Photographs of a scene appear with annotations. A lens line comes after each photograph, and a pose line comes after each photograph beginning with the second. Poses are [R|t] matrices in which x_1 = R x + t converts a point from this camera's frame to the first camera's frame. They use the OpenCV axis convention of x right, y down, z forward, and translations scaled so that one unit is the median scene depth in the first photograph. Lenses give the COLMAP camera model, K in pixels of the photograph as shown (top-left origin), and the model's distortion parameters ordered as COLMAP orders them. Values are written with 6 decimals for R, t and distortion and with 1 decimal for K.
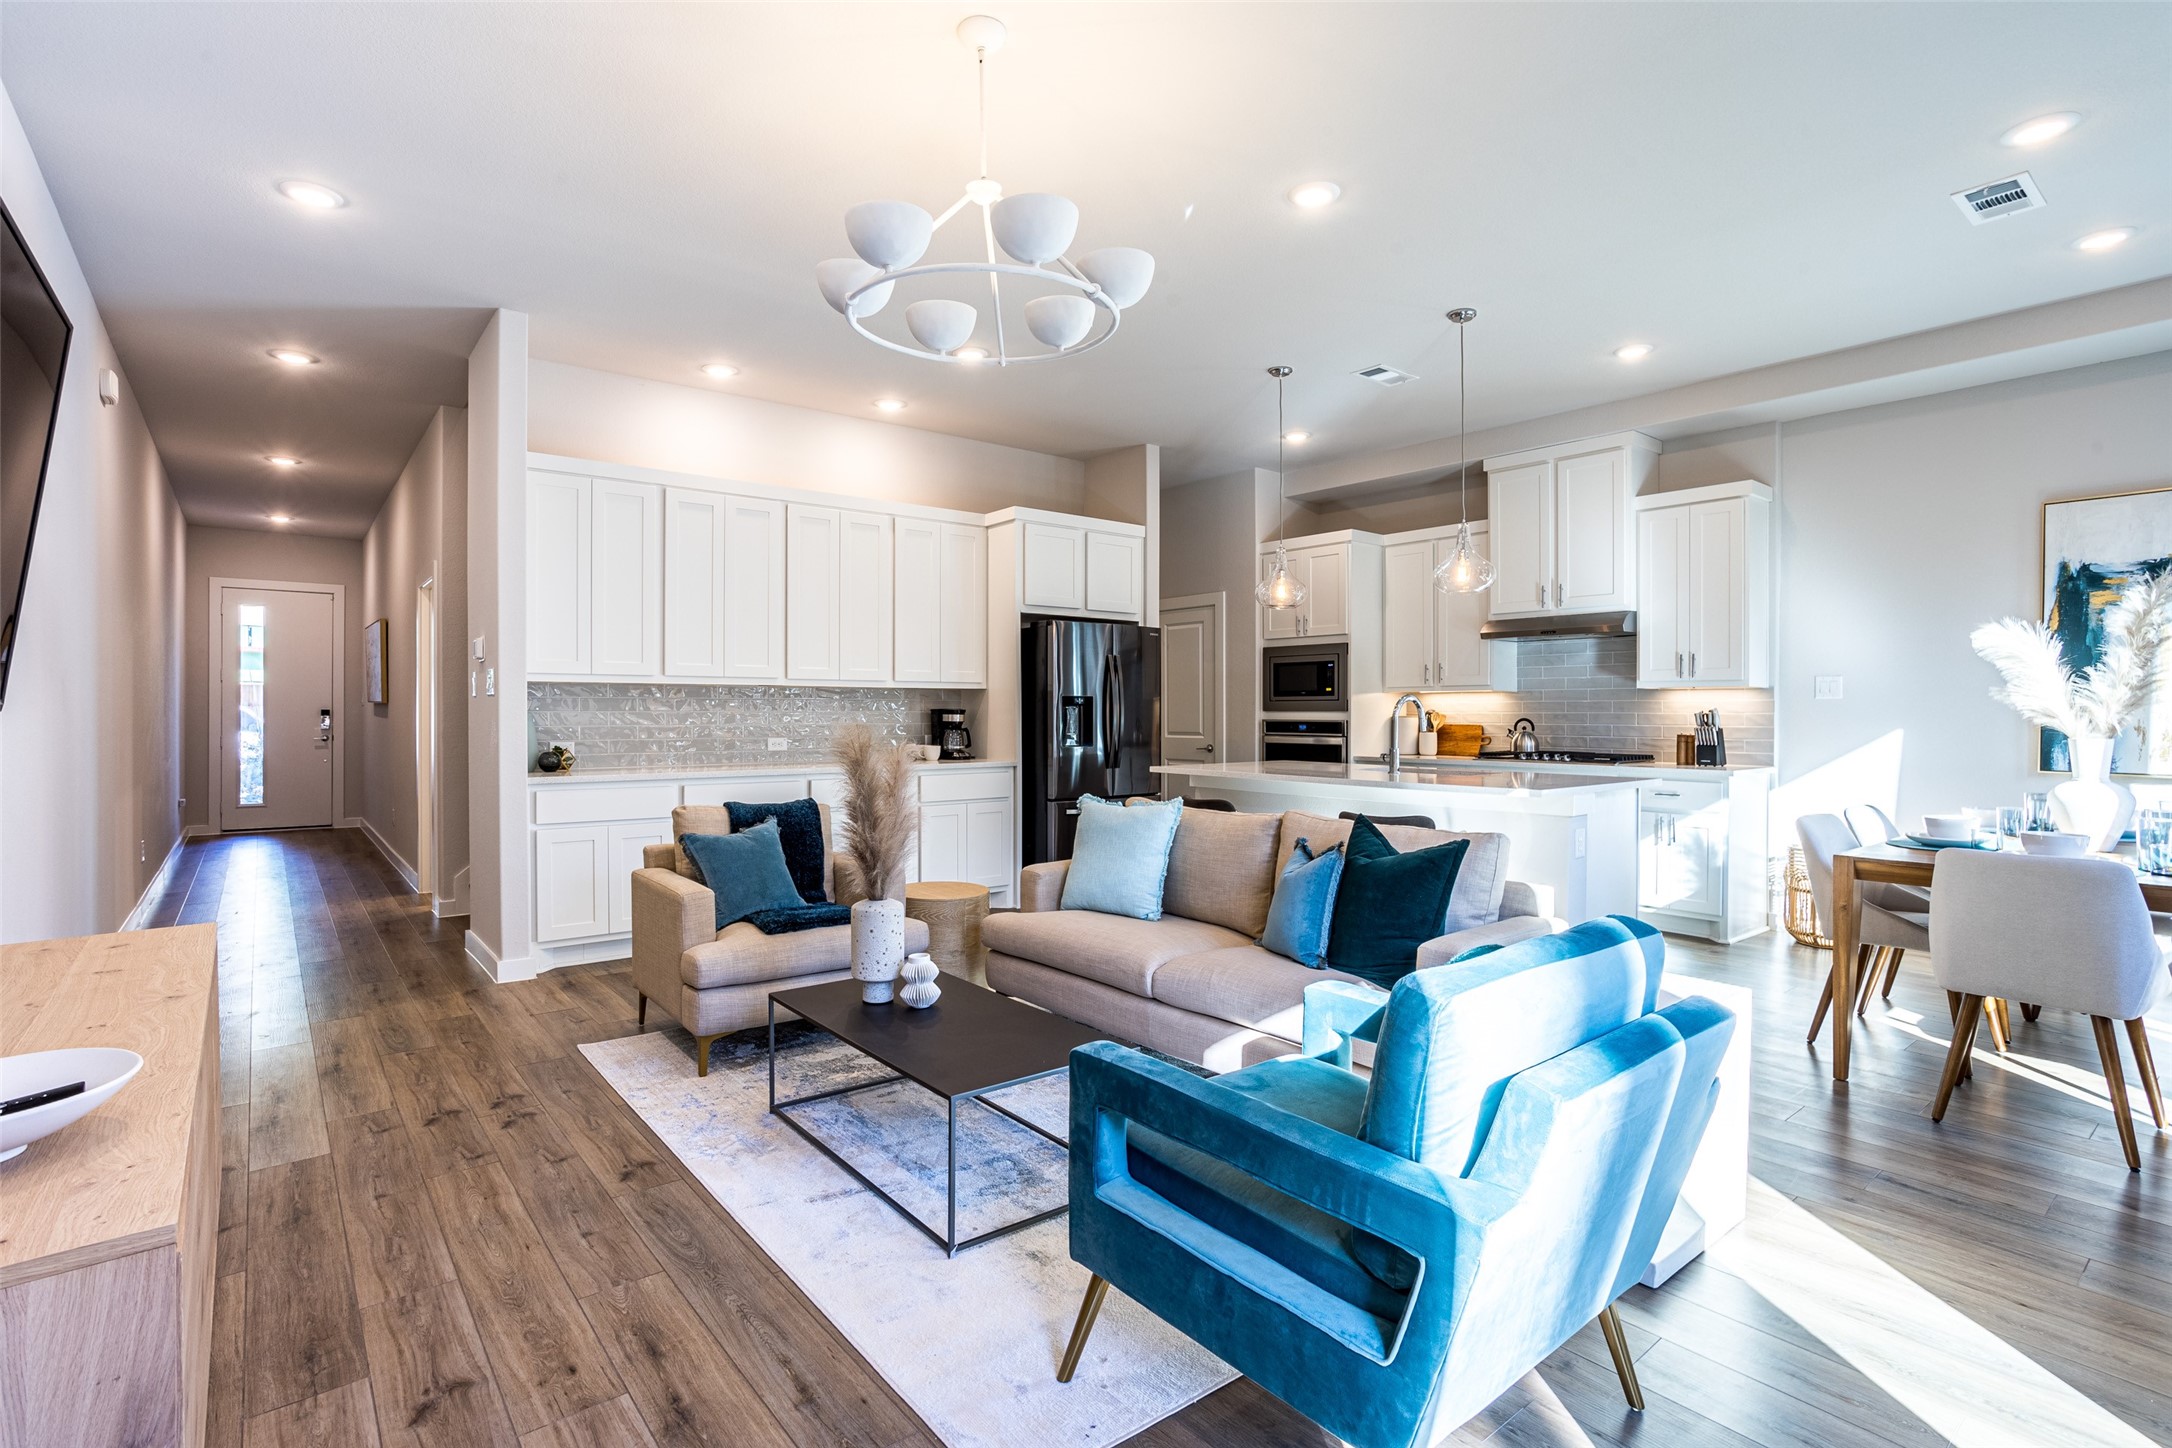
lens RADIAL K [[1034.3, 0, 1091.1], [0, 1034.3, 719.7], [0, 0, 1]] dist [-0.013003, 0.000238]
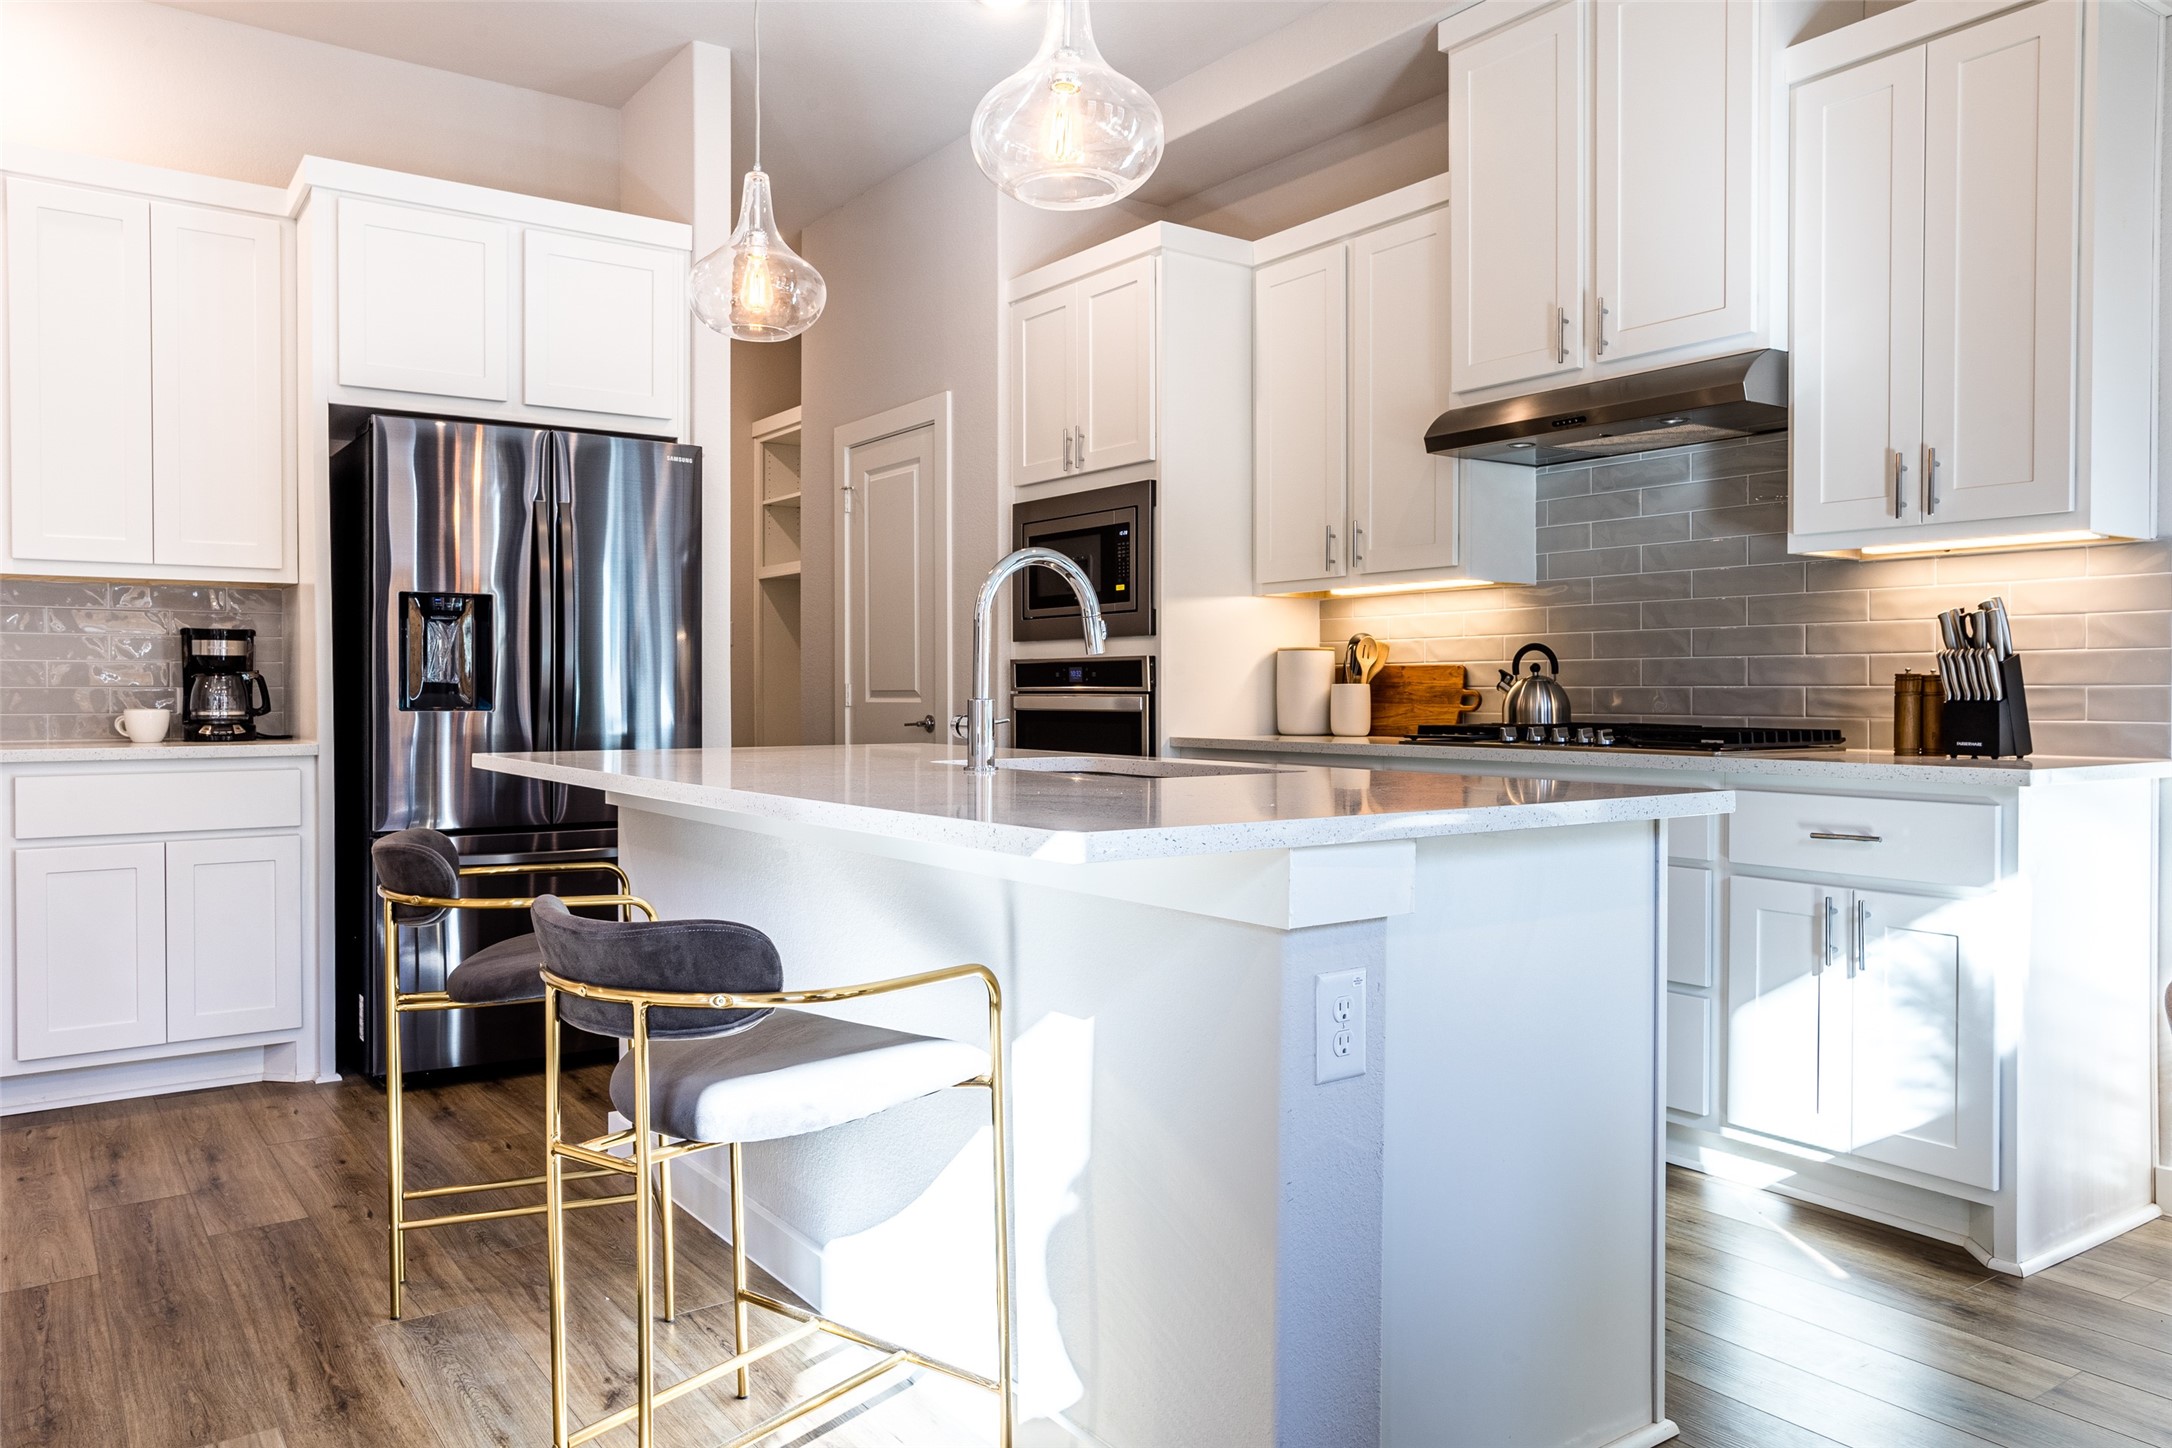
lens RADIAL K [[1506.1, 0, 1038.8], [0, 1506.1, 705.6], [0, 0, 1]] dist [-0.006595, -0.000750]
pose [[0.995749, -0.000686, -0.092111, 0.277264], [0.000767, 0.999999, 0.000838, 0.022688], [0.092110, -0.000905, 0.995748, 0.383522]]
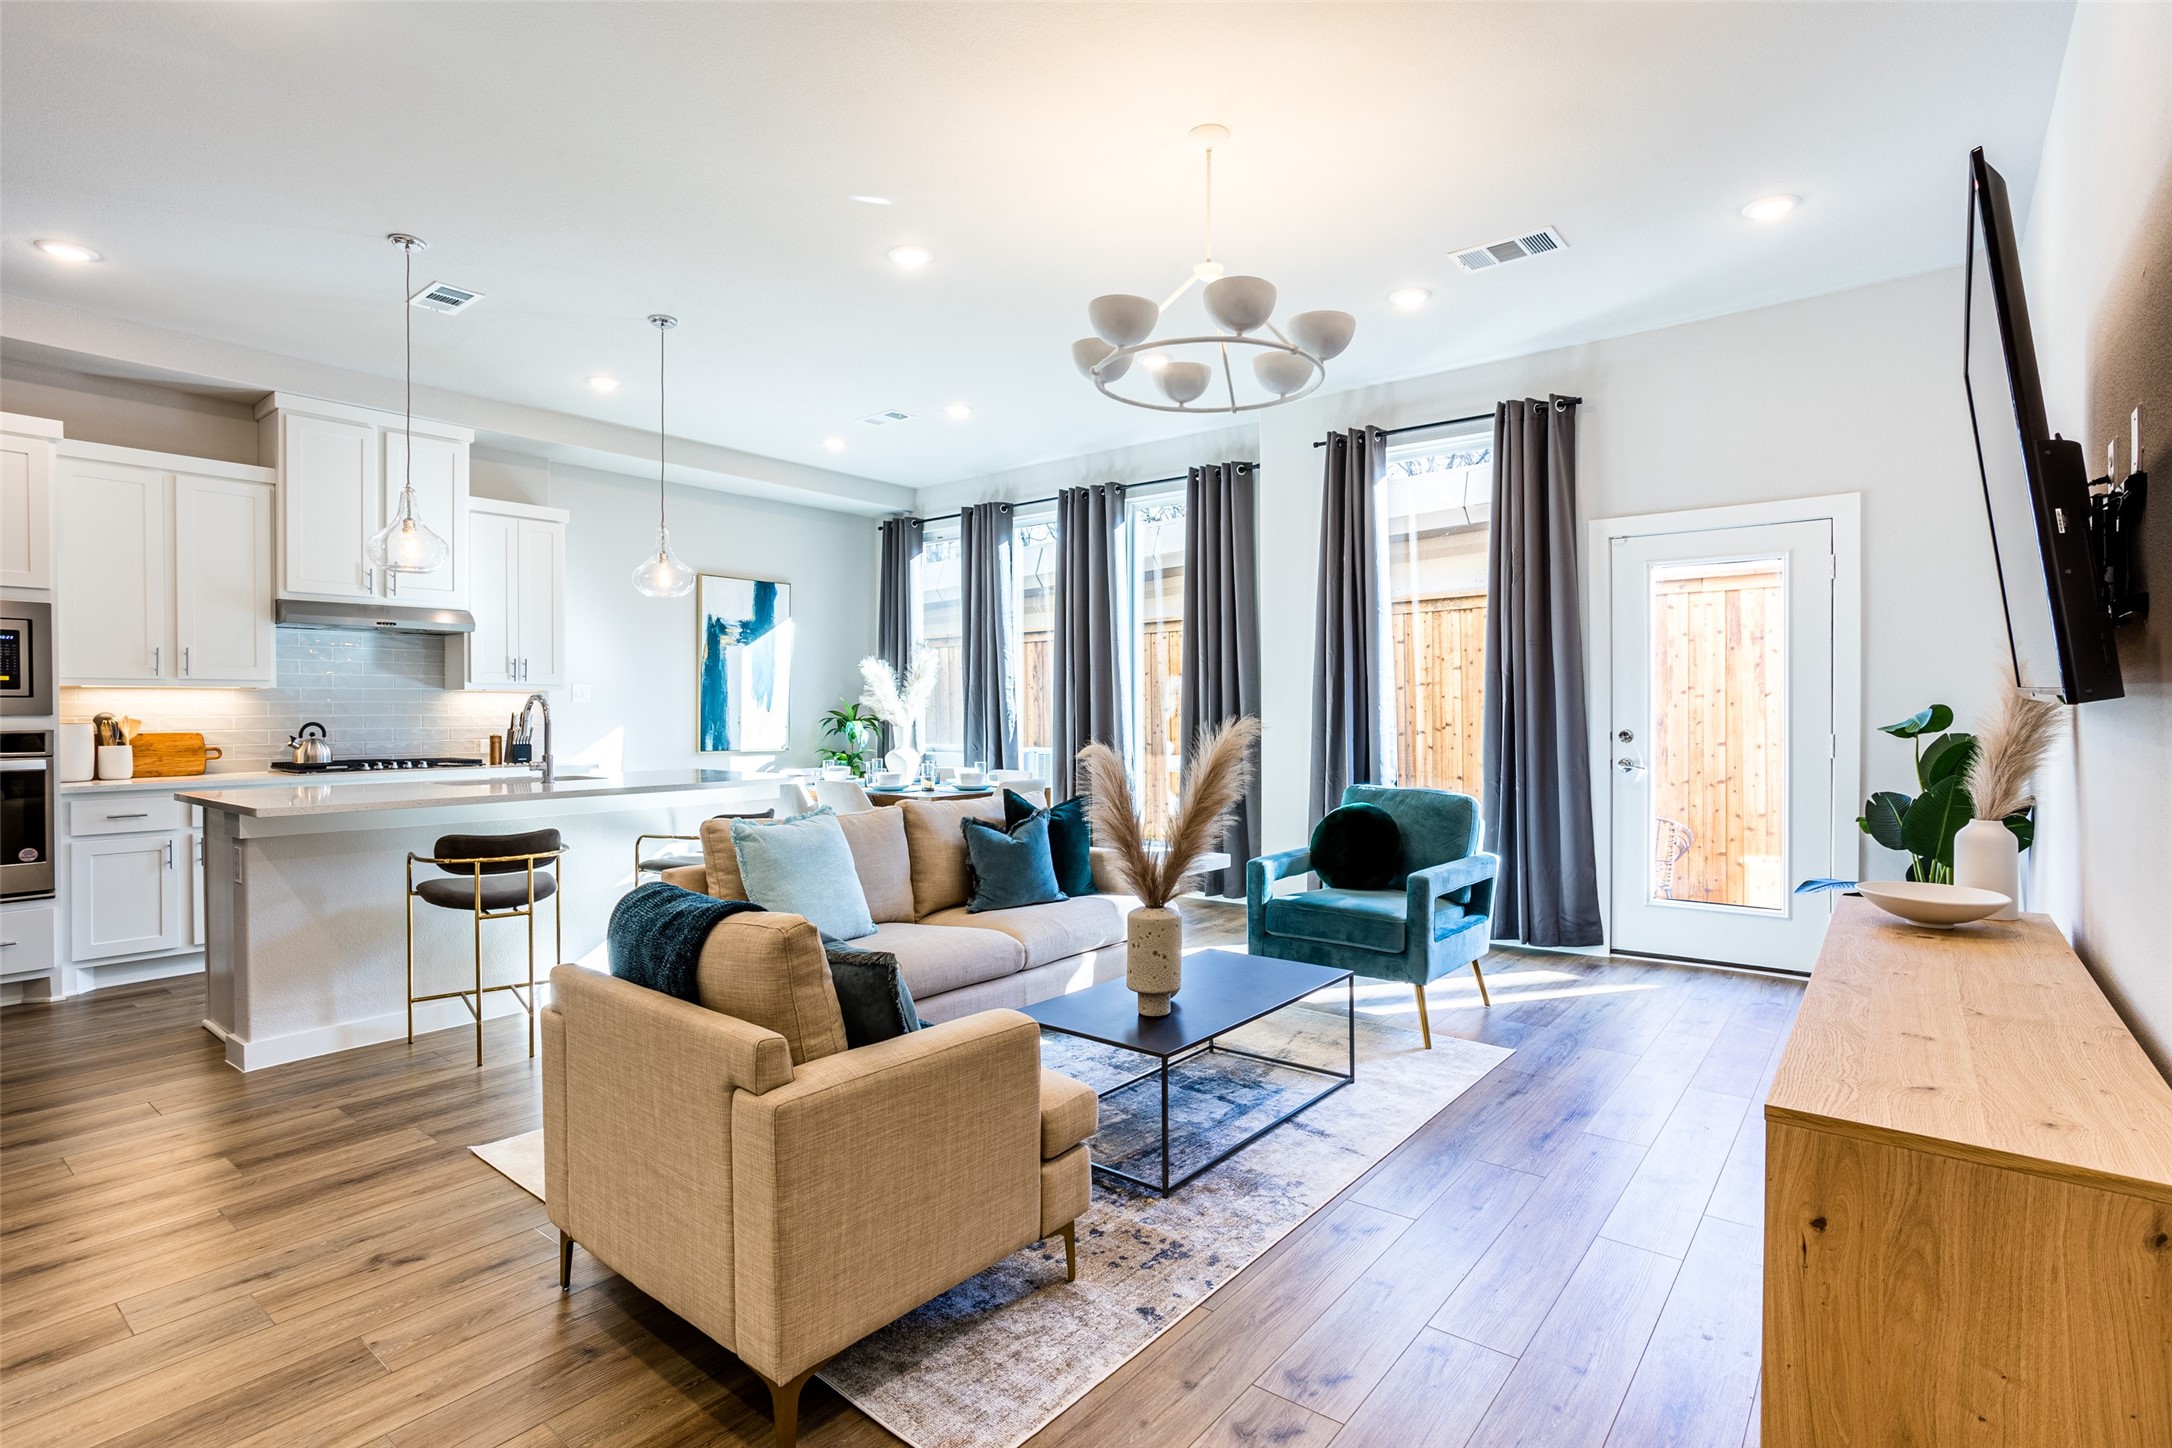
lens RADIAL K [[1034.3, 0, 1085.8], [0, 1034.3, 718.8], [0, 0, 1]] dist [-0.013003, 0.000238]
pose [[-0.200453, -0.008490, 0.979667, -0.504059], [0.011120, 0.999878, 0.010940, -0.006127], [-0.979640, 0.013087, -0.200334, 0.558989]]
